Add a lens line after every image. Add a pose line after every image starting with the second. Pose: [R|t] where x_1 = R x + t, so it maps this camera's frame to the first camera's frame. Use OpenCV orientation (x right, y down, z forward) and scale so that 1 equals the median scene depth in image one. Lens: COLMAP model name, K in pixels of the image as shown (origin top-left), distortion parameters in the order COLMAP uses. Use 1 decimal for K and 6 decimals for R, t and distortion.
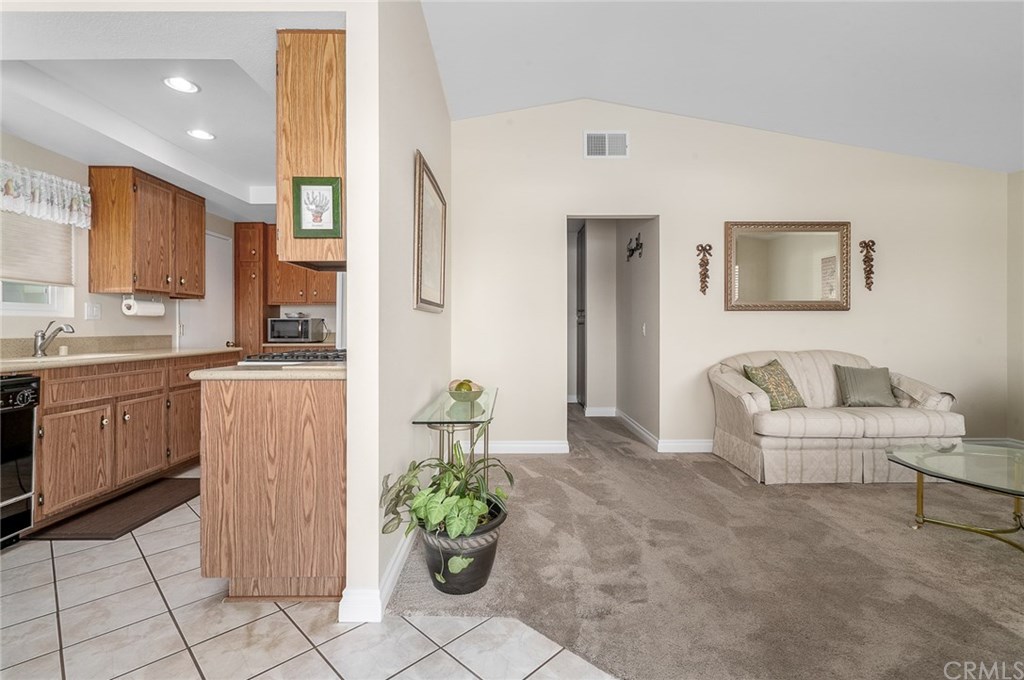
lens RADIAL K [[481.6, 0, 512.0], [0, 481.6, 340.0], [0, 0, 1]] dist [-0.000288, -0.000141]
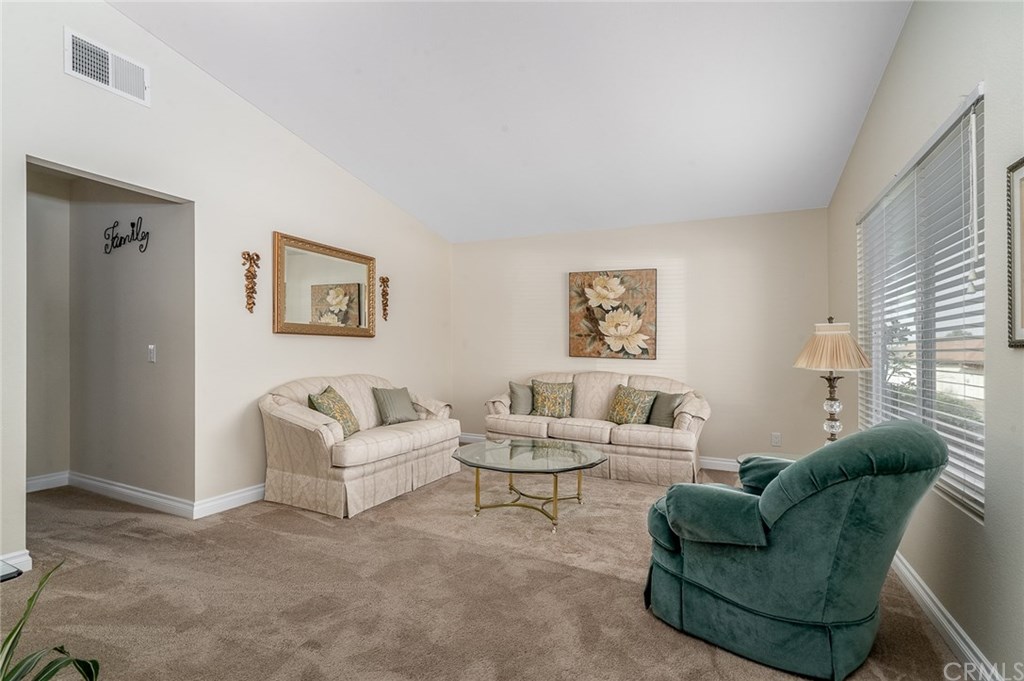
lens RADIAL K [[473.2, 0, 524.1], [0, 473.2, 352.7], [0, 0, 1]] dist [-0.000076, 0.000185]
pose [[0.431328, 0.005338, 0.902179, -0.153398], [0.009377, 0.999902, -0.010399, -0.013567], [-0.902147, 0.012945, 0.431235, 0.248985]]
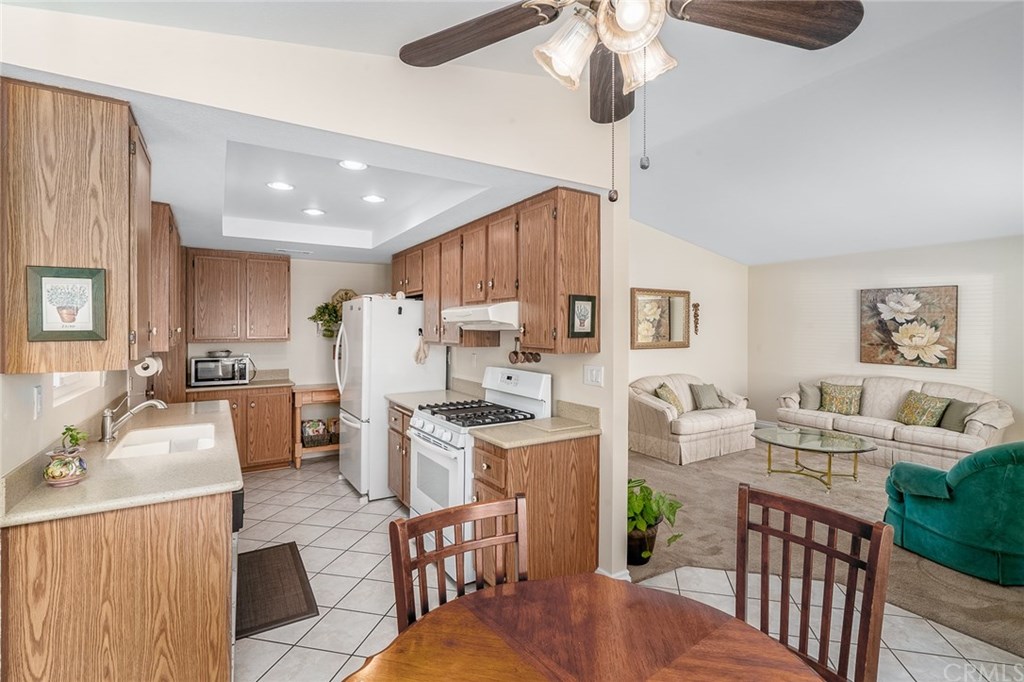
lens RADIAL K [[473.2, 0, 524.1], [0, 473.2, 353.2], [0, 0, 1]] dist [-0.000076, 0.000185]
pose [[0.854819, -0.024909, 0.518329, -0.643130], [0.012920, 0.999559, 0.026726, -0.104642], [-0.518766, -0.016149, 0.854764, -0.049675]]
